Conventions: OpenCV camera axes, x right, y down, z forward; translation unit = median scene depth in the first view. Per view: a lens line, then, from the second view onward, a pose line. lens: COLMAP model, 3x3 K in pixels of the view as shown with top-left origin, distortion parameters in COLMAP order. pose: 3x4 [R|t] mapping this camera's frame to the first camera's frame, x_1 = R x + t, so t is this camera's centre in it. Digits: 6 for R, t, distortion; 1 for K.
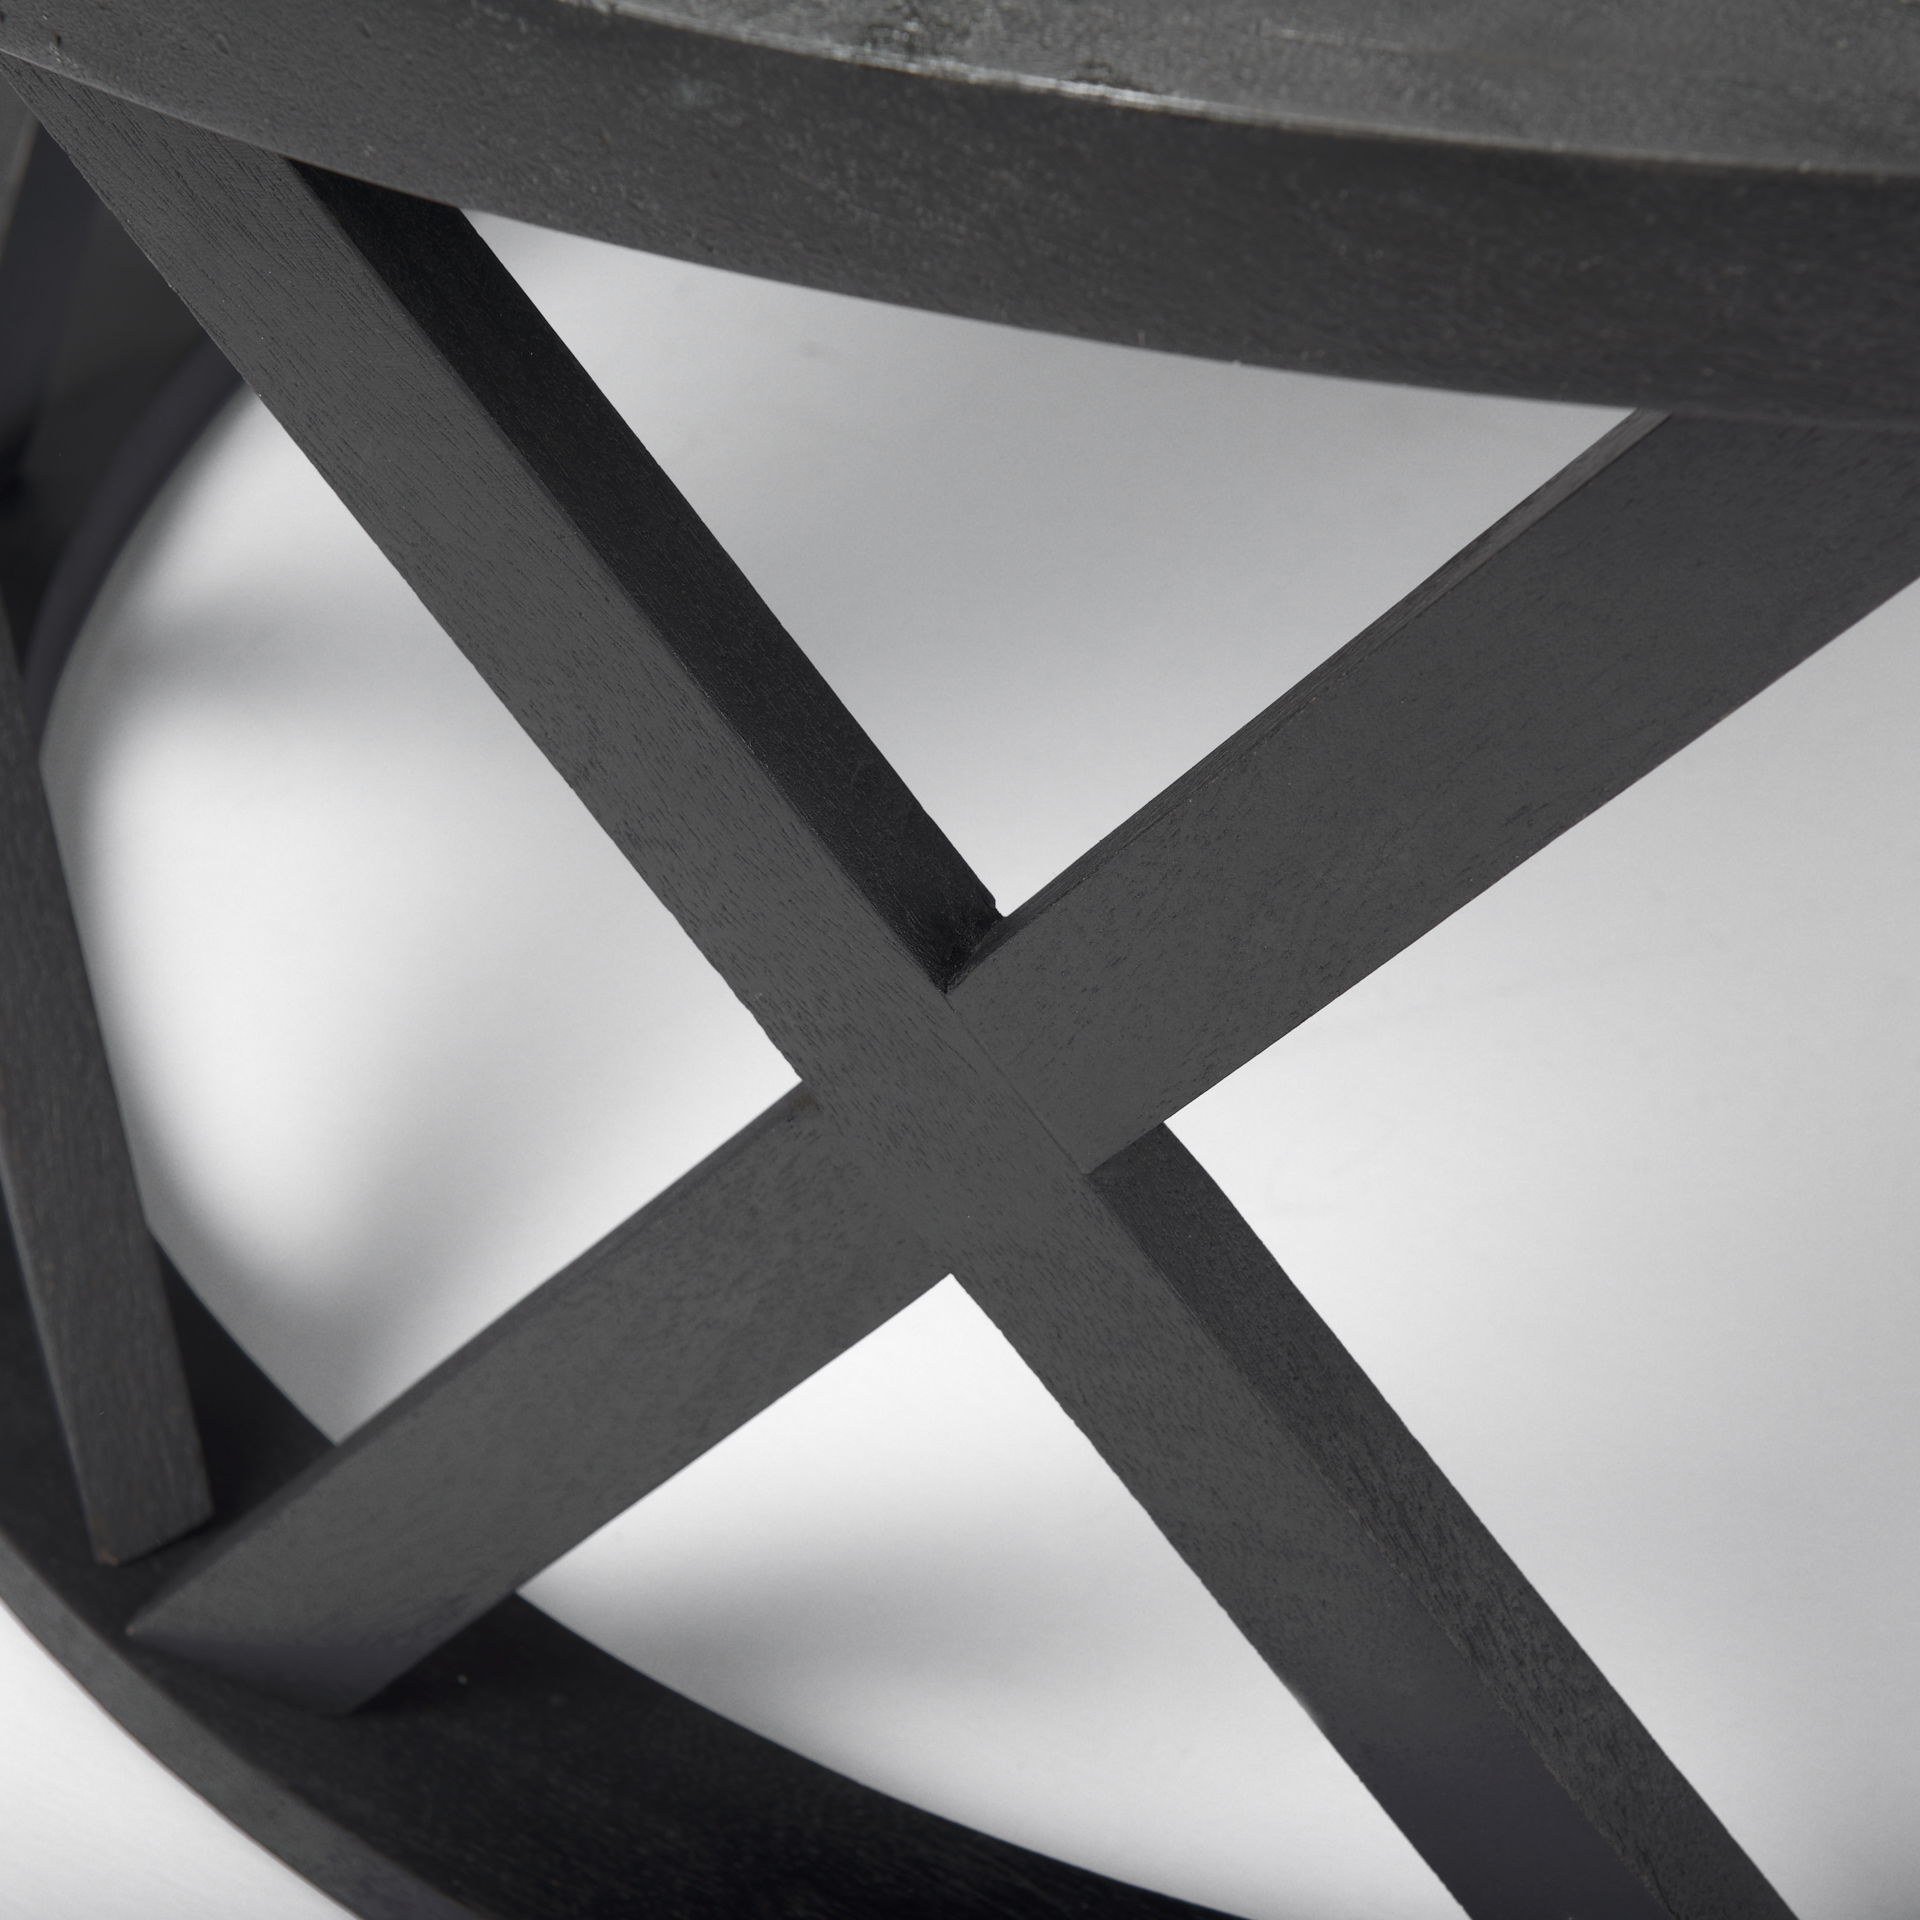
lens RADIAL K [[5478.9, 0, 961.5], [0, 5478.9, 959.2], [0, 0, 1]] dist [0.004703, 0.000000]
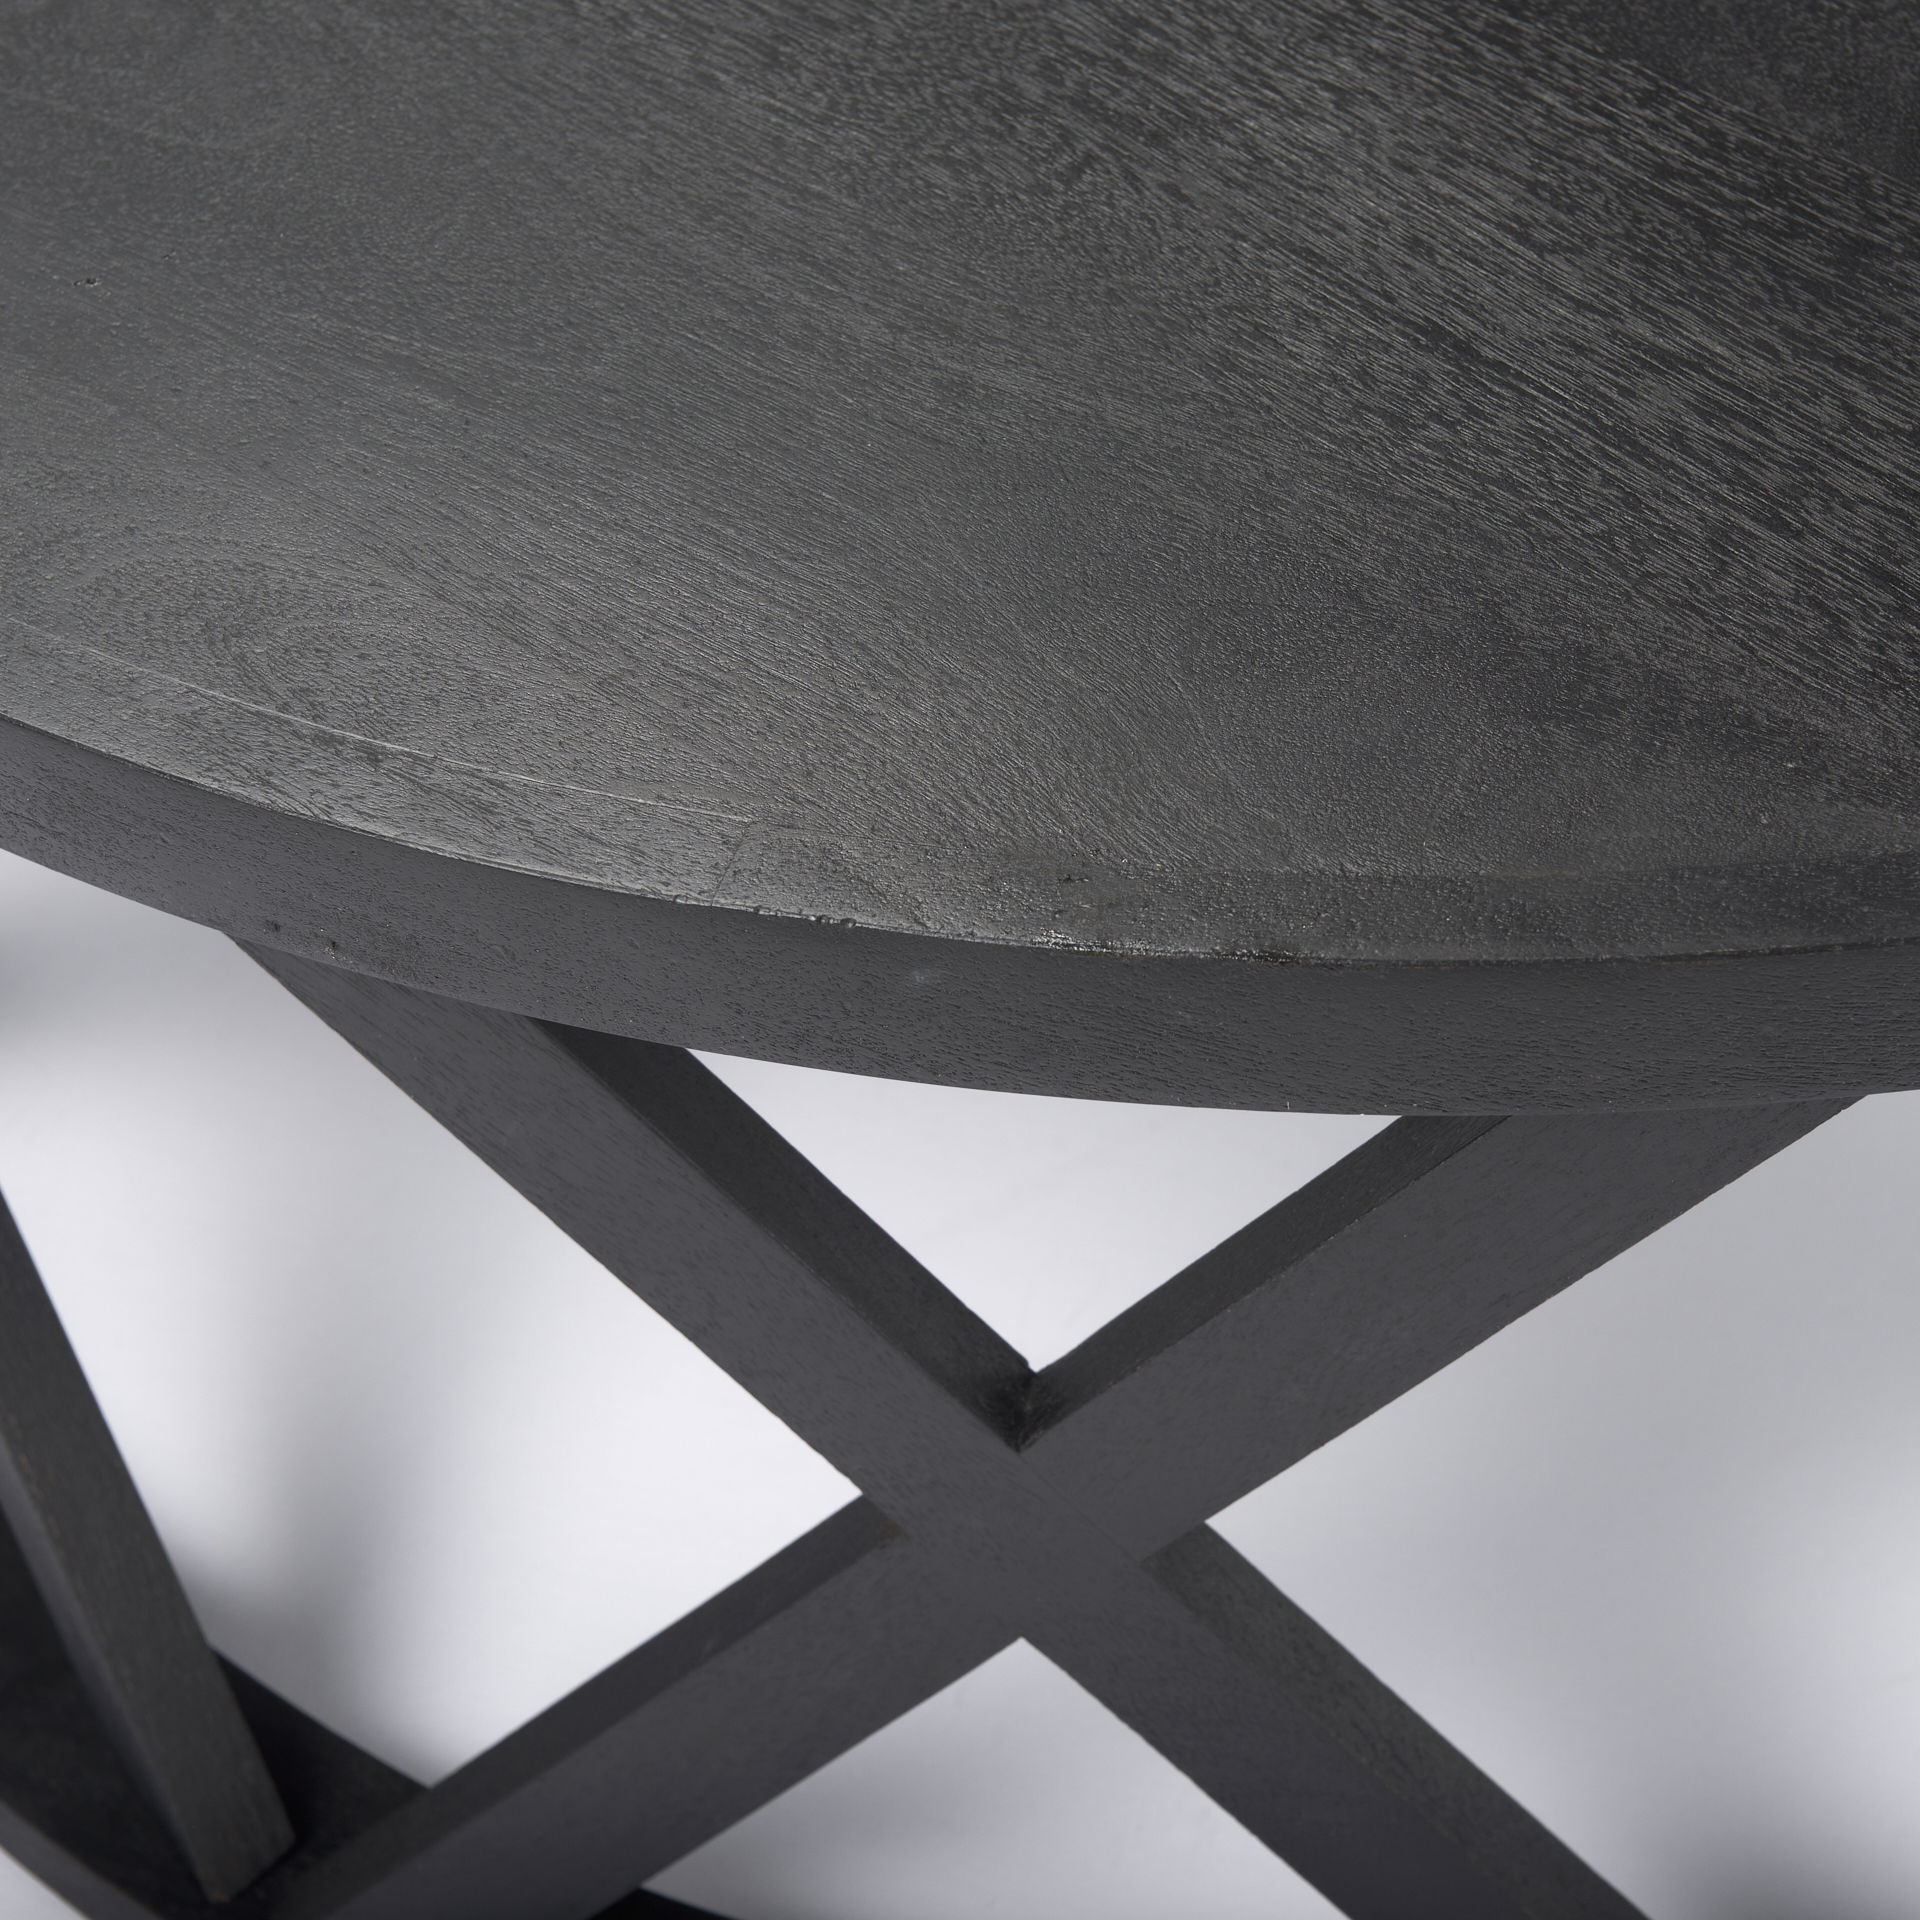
lens RADIAL K [[5478.9, 0, 958.5], [0, 5478.9, 960.6], [0, 0, 1]] dist [0.004703, 0.000000]
pose [[0.964700, -0.182263, 0.190089, -0.240044], [0.162002, 0.979794, 0.117297, -0.260049], [-0.207627, -0.082362, 0.974735, -0.238533]]
